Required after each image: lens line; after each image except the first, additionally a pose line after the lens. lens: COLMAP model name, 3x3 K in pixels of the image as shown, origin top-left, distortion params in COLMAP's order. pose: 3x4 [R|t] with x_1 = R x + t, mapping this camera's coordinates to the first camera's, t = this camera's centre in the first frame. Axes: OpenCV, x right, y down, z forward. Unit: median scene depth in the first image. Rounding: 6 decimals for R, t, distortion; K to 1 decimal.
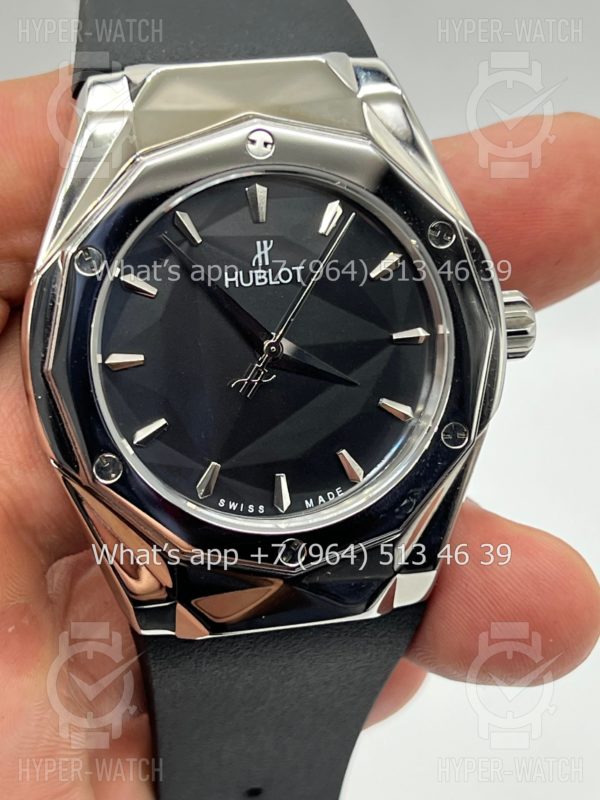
lens RADIAL K [[1948.0, 0, 309.0], [0, 1948.0, 401.5], [0, 0, 1]] dist [0.231339, 0.000000]
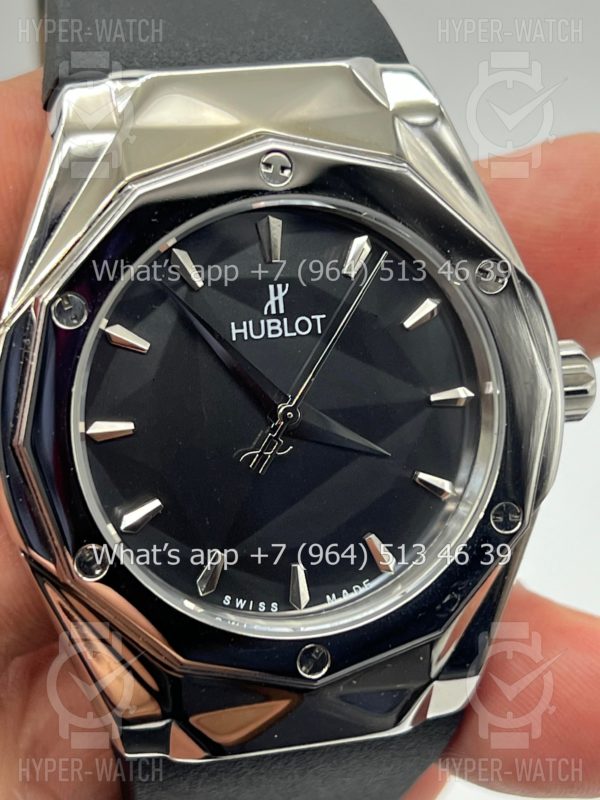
lens RADIAL K [[1821.2, 0, 292.3], [0, 1821.2, 395.7], [0, 0, 1]] dist [0.286390, 0.000000]
pose [[0.999470, -0.000112, 0.032542, -0.042171], [-0.000095, 0.999980, 0.006348, -0.039724], [-0.032542, -0.006348, 0.999450, 0.222867]]
